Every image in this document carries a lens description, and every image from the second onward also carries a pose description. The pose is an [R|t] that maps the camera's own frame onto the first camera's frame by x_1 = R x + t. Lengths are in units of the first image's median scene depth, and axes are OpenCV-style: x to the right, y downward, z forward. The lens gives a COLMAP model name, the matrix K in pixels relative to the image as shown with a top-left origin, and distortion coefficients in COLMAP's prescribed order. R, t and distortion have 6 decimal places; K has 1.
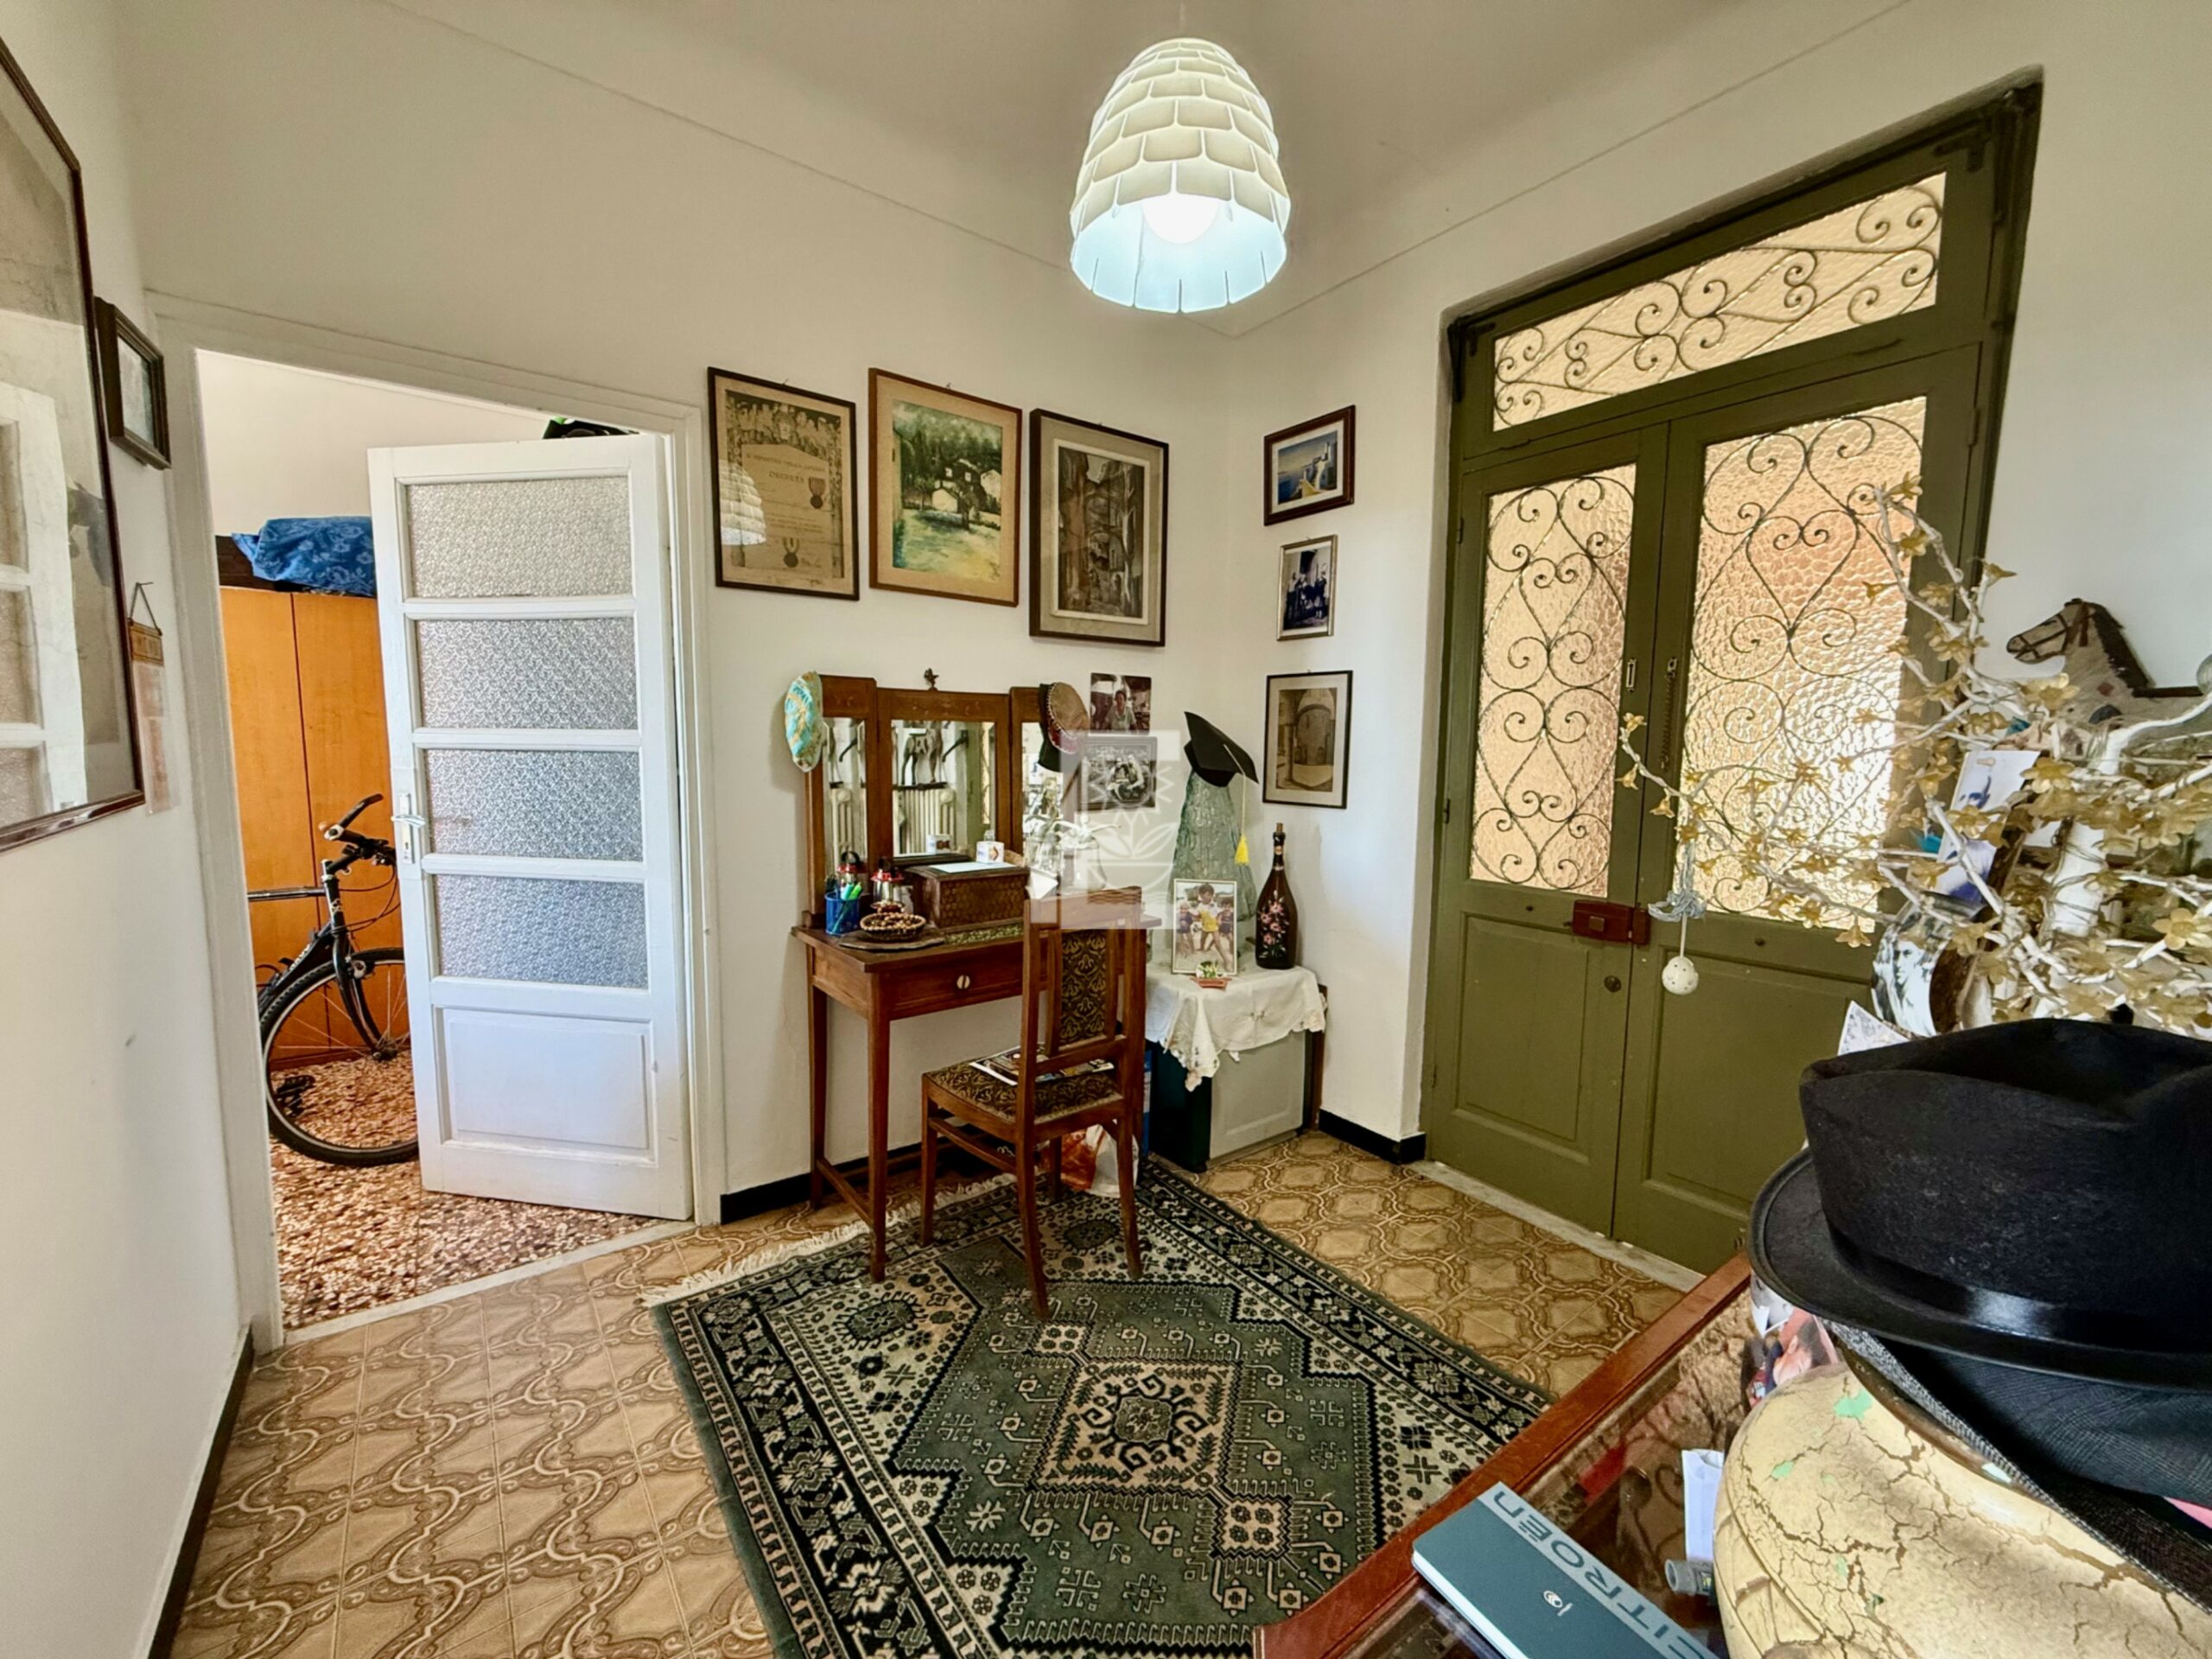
lens RADIAL K [[877.6, 0, 1099.6], [0, 877.6, 827.8], [0, 0, 1]] dist [-0.000596, -0.000180]
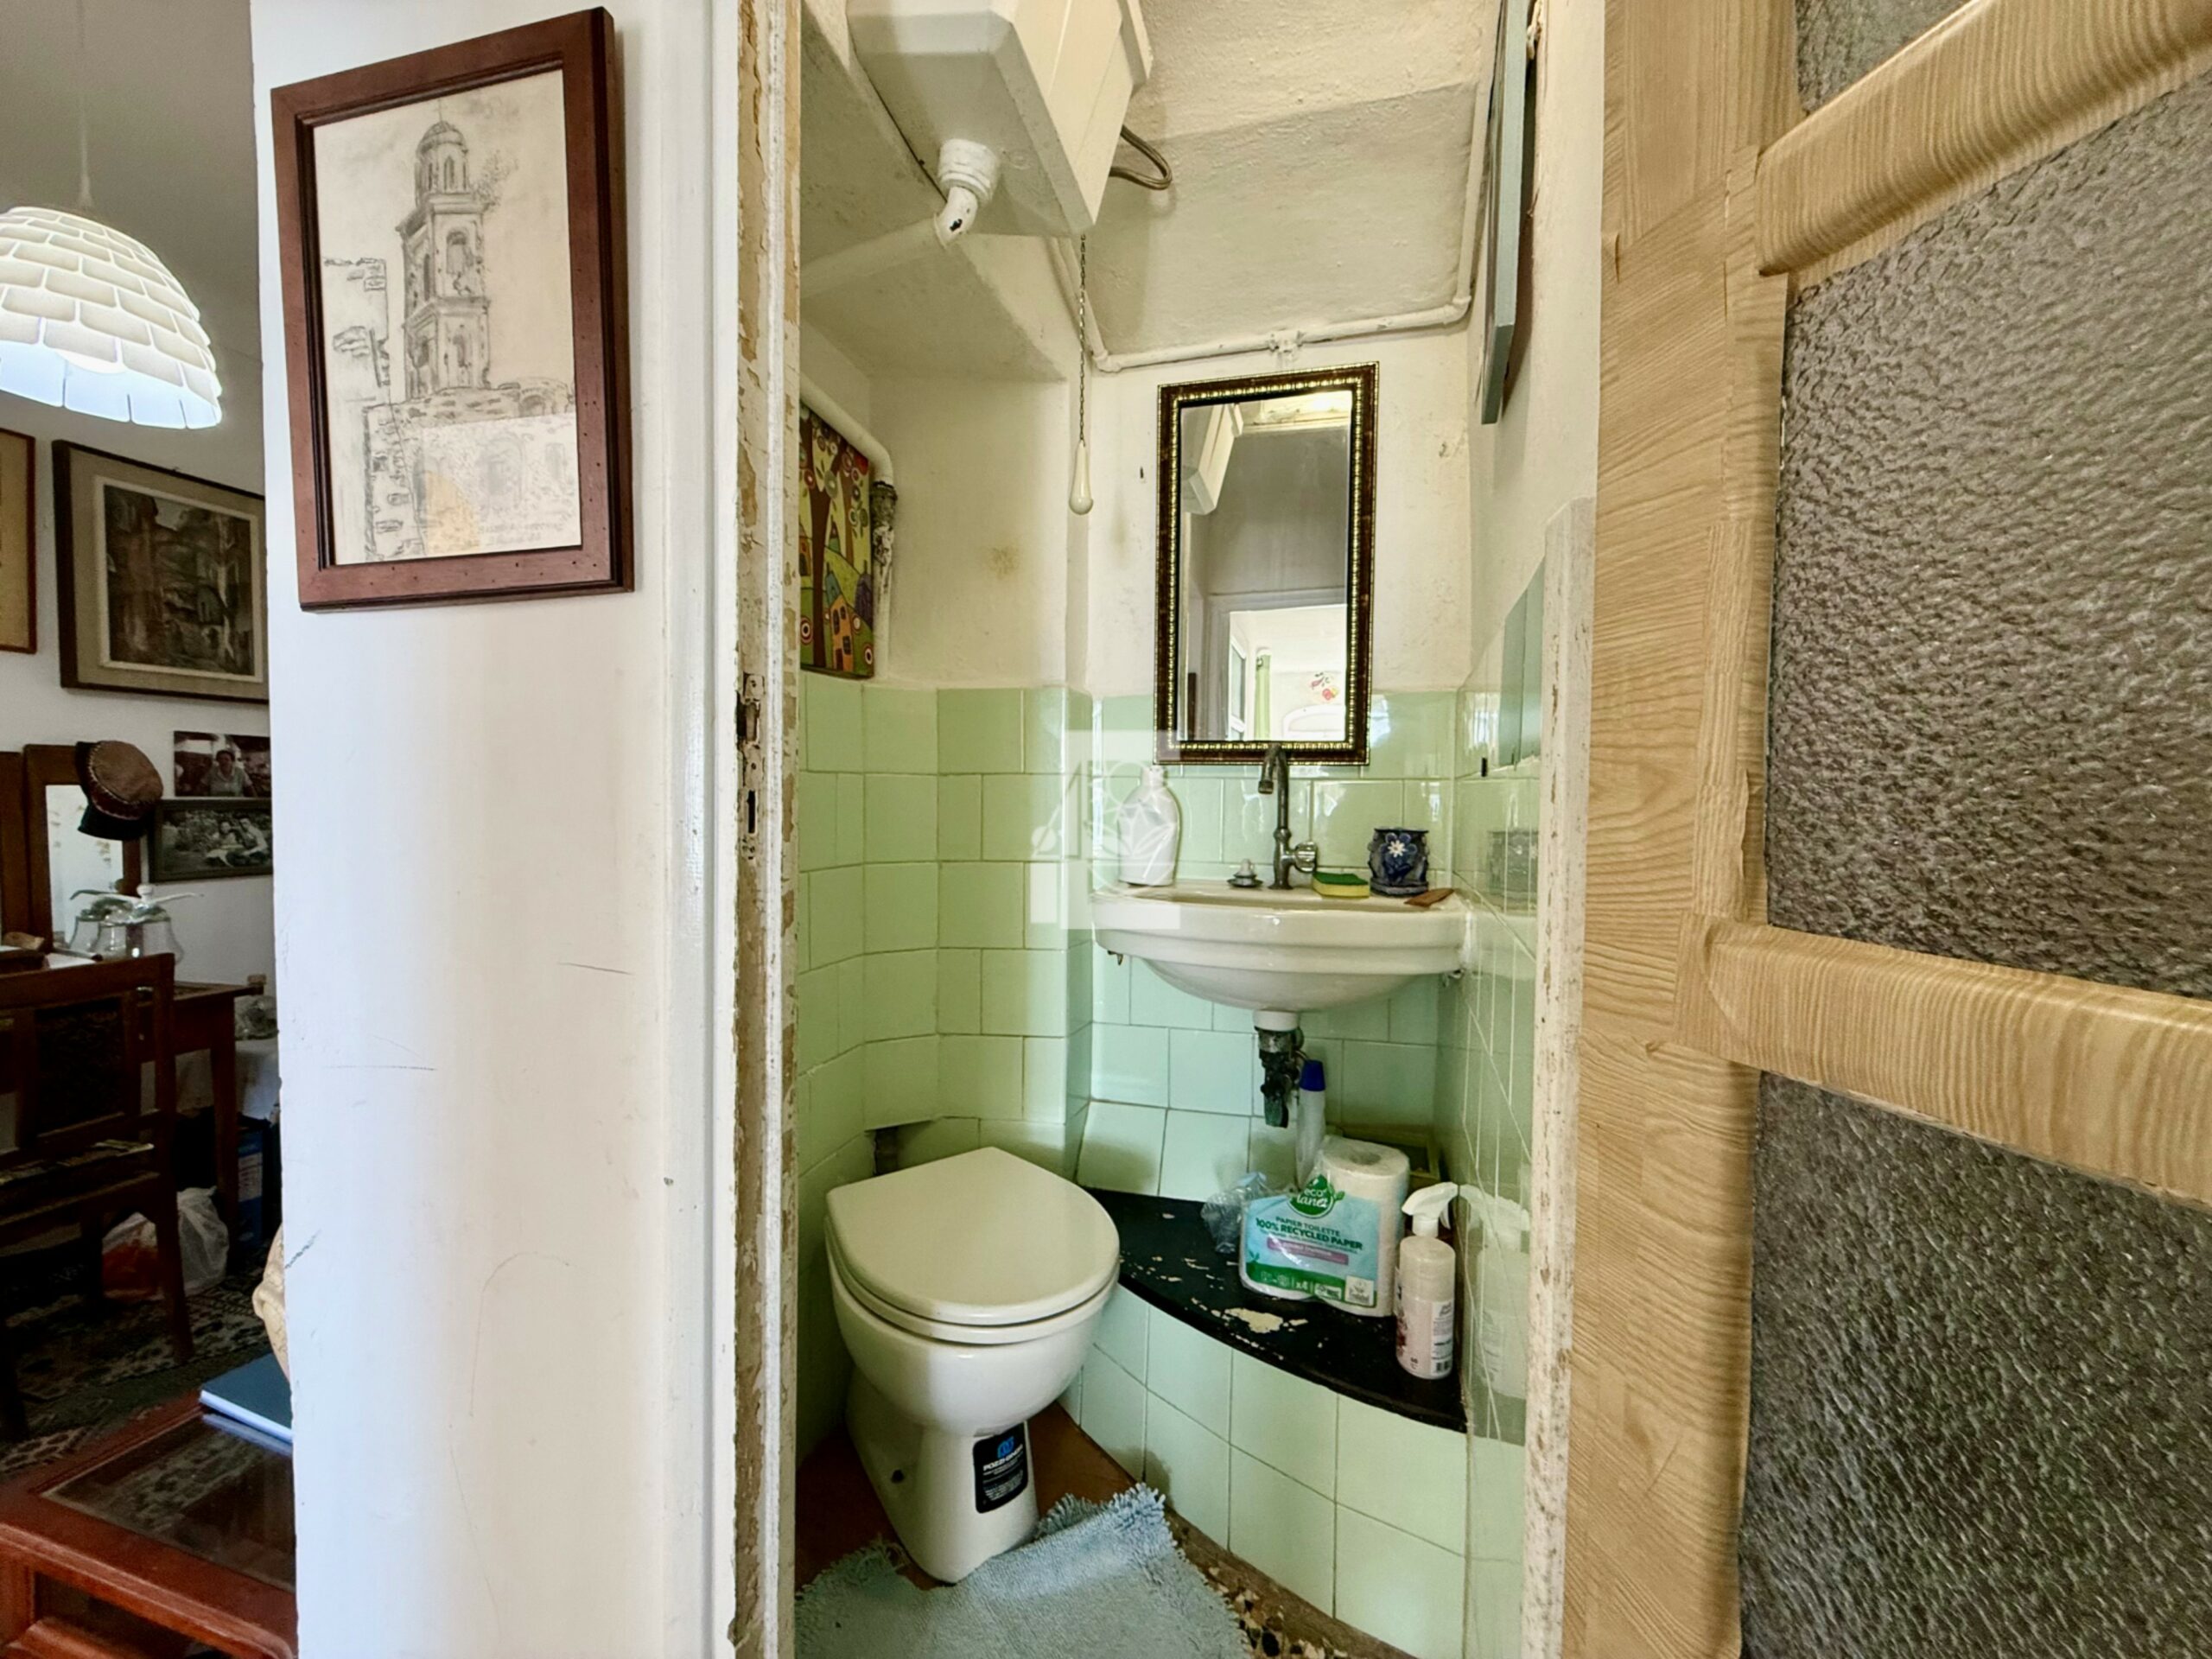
lens RADIAL K [[875.1, 0, 1102.9], [0, 875.1, 826.5], [0, 0, 1]] dist [0.000377, -0.000426]
pose [[0.790817, -0.026683, 0.611471, 0.203796], [0.067853, 0.996713, -0.044261, 0.030462], [-0.608280, 0.076493, 0.790028, -0.317020]]
